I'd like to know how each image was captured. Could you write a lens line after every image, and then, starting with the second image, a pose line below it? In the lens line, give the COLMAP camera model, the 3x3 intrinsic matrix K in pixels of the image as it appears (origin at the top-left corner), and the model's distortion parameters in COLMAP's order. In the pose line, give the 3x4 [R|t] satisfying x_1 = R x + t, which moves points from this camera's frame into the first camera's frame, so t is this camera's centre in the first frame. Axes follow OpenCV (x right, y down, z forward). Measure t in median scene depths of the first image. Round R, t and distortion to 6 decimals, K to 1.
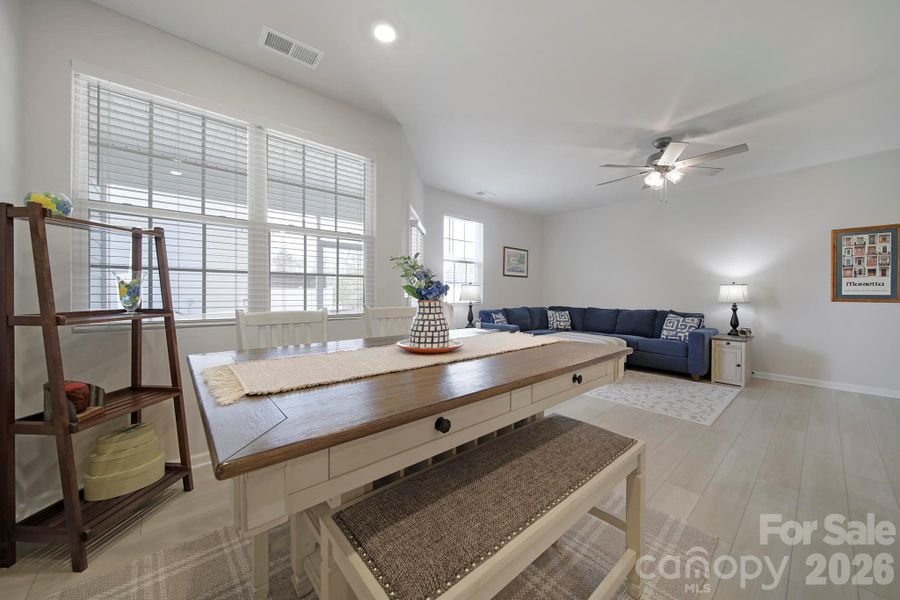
lens RADIAL K [[315.4, 0, 432.4], [0, 315.4, 295.7], [0, 0, 1]] dist [-0.004613, -0.000689]
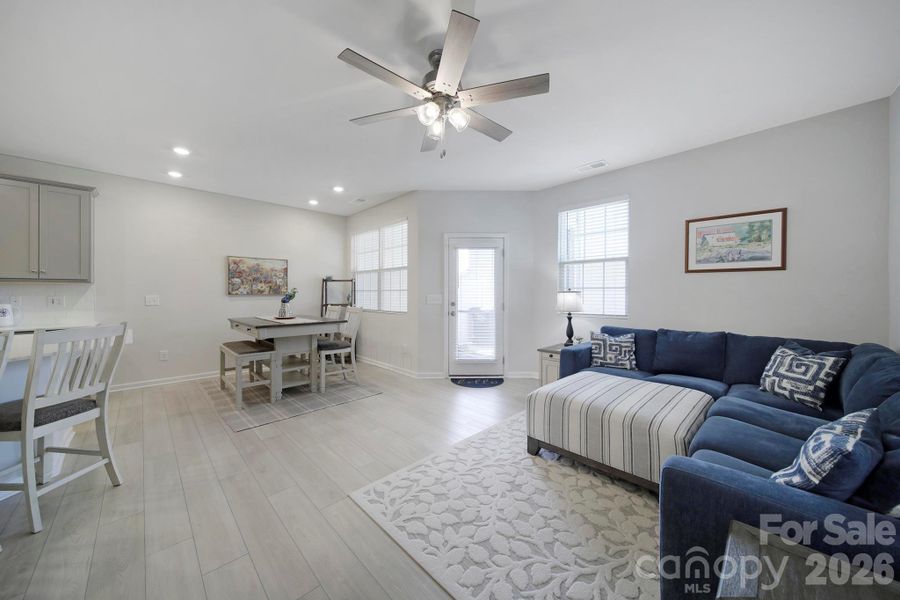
lens RADIAL K [[315.4, 0, 460.3], [0, 315.4, 297.0], [0, 0, 1]] dist [-0.004613, -0.000689]
pose [[0.114478, 0.005161, -0.993412, 1.193417], [-0.011924, 0.999922, 0.003821, -0.027374], [0.993354, 0.011408, 0.114531, 0.858397]]
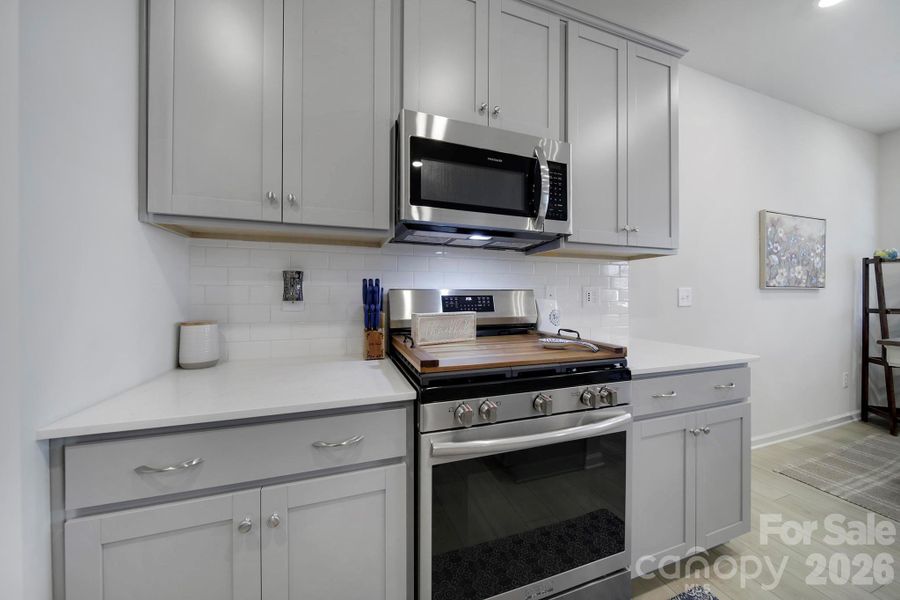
lens RADIAL K [[315.4, 0, 453.7], [0, 315.4, 296.9], [0, 0, 1]] dist [-0.004613, -0.000689]
pose [[-0.354702, 0.008363, -0.934942, 0.628292], [-0.020400, 0.999653, 0.016681, 0.002653], [0.934757, 0.024990, -0.354408, -0.340326]]
